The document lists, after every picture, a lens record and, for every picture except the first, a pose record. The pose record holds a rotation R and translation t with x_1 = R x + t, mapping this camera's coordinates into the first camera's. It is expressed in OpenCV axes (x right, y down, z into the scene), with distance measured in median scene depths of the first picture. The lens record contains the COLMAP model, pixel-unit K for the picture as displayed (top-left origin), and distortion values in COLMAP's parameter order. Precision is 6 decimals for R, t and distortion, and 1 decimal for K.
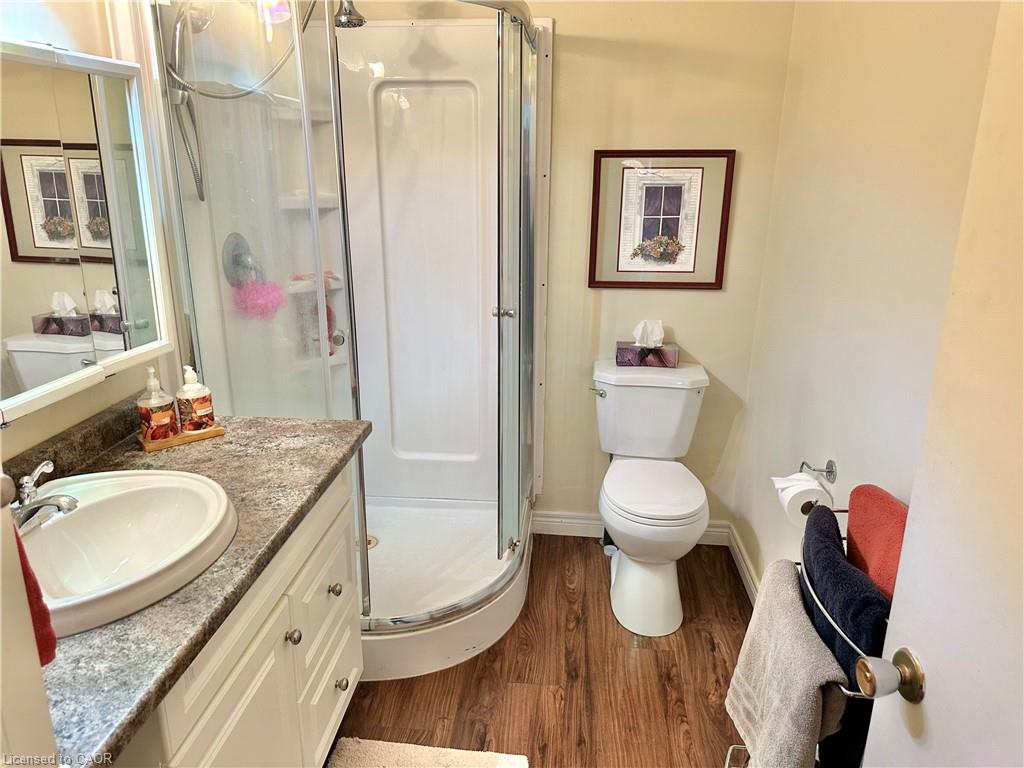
lens RADIAL K [[730.9, 0, 511.2], [0, 730.9, 382.6], [0, 0, 1]] dist [0.081840, -0.085327]
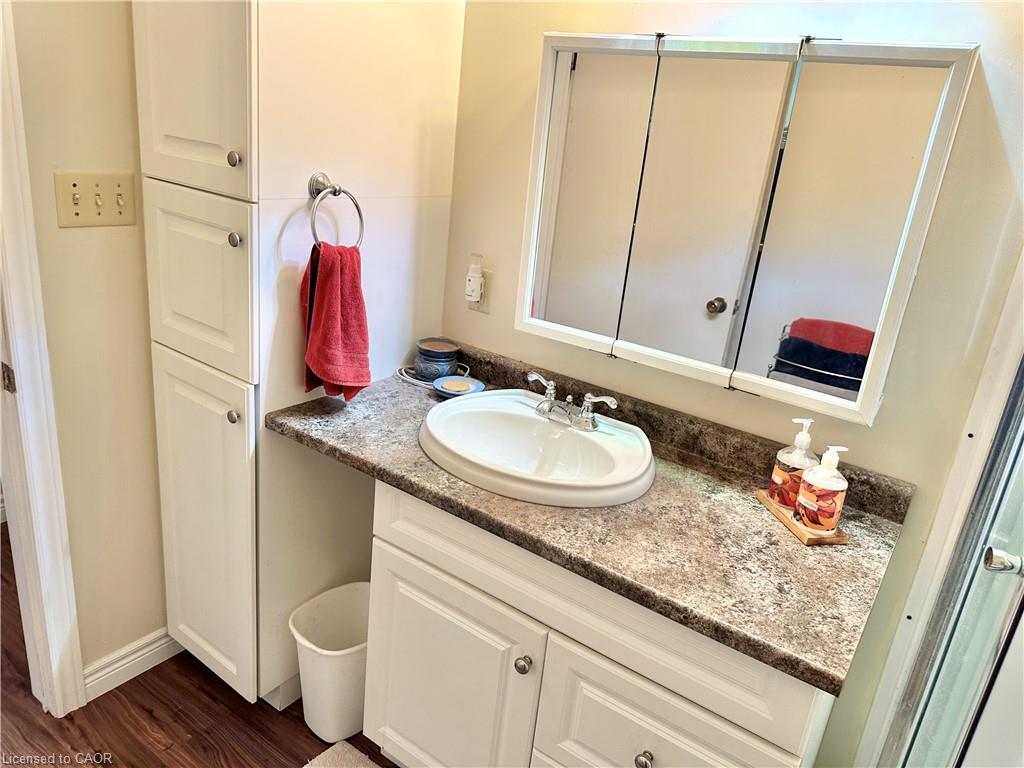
lens RADIAL K [[730.9, 0, 513.2], [0, 730.9, 382.5], [0, 0, 1]] dist [0.081840, -0.085327]
pose [[-0.496870, 0.234156, -0.835638, 0.363188], [-0.349524, 0.827362, 0.439664, -0.313670], [0.794326, 0.510532, -0.329248, 1.031799]]
